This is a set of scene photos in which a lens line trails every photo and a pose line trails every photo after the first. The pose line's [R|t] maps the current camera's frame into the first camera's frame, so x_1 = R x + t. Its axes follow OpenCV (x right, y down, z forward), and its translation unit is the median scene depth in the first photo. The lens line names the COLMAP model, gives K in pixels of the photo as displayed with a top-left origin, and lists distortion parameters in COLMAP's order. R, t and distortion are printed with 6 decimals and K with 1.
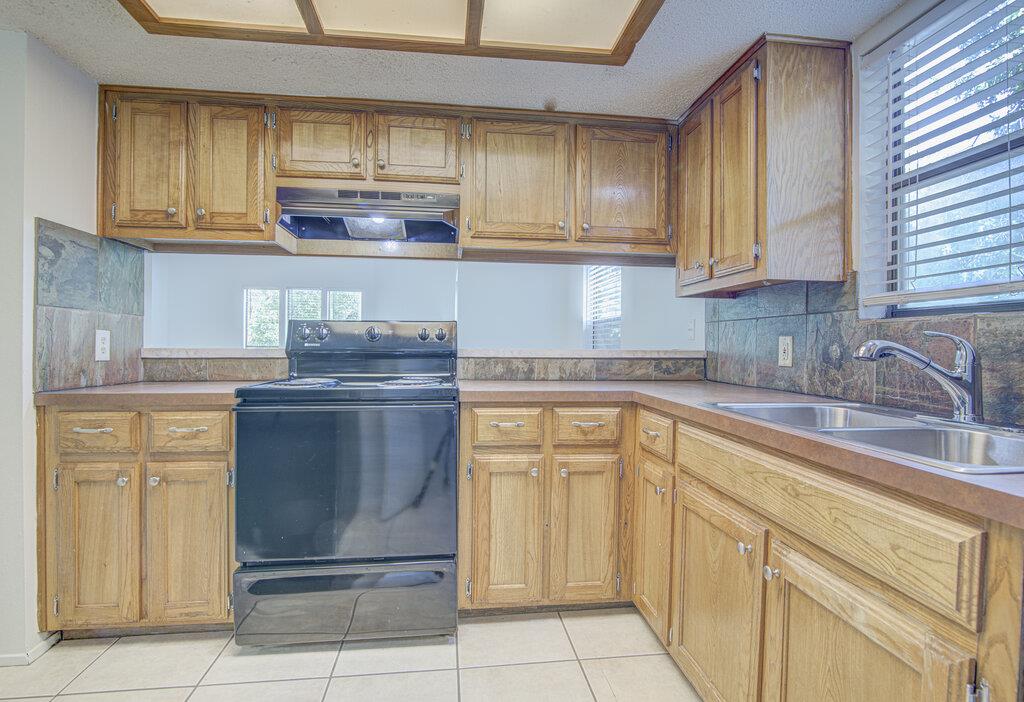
lens RADIAL K [[486.1, 0, 511.7], [0, 486.1, 350.4], [0, 0, 1]] dist [-0.003366, -0.000414]
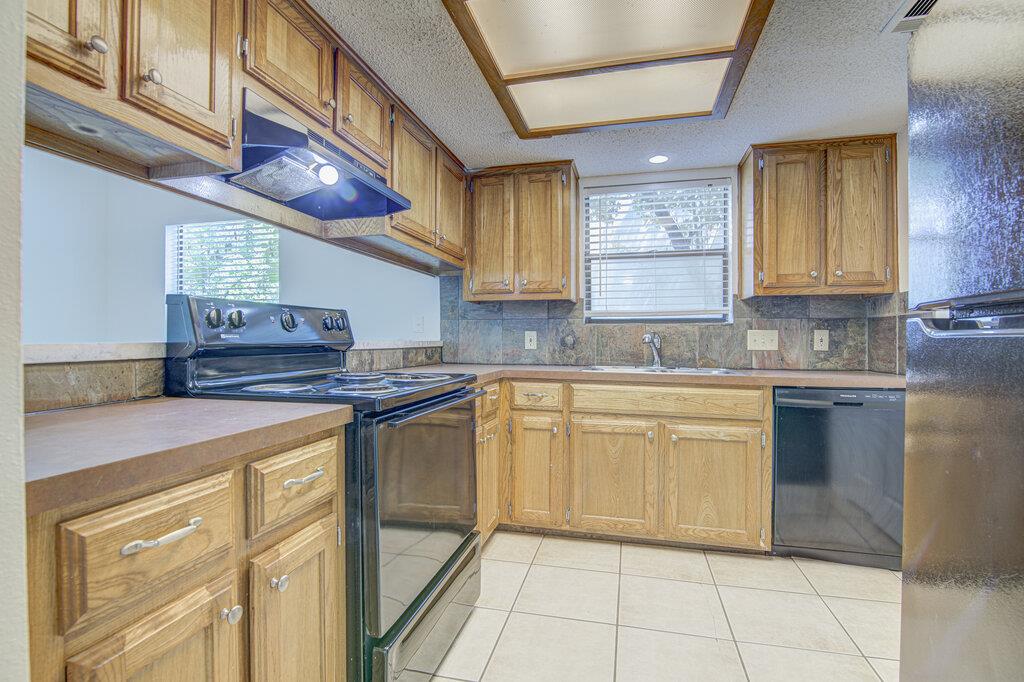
lens RADIAL K [[474.1, 0, 514.2], [0, 474.1, 339.7], [0, 0, 1]] dist [-0.003845, -0.000207]
pose [[0.365805, -0.006187, 0.930671, -1.022721], [0.006476, 0.999971, 0.004102, -0.008218], [-0.930669, 0.004527, 0.365834, 0.499642]]
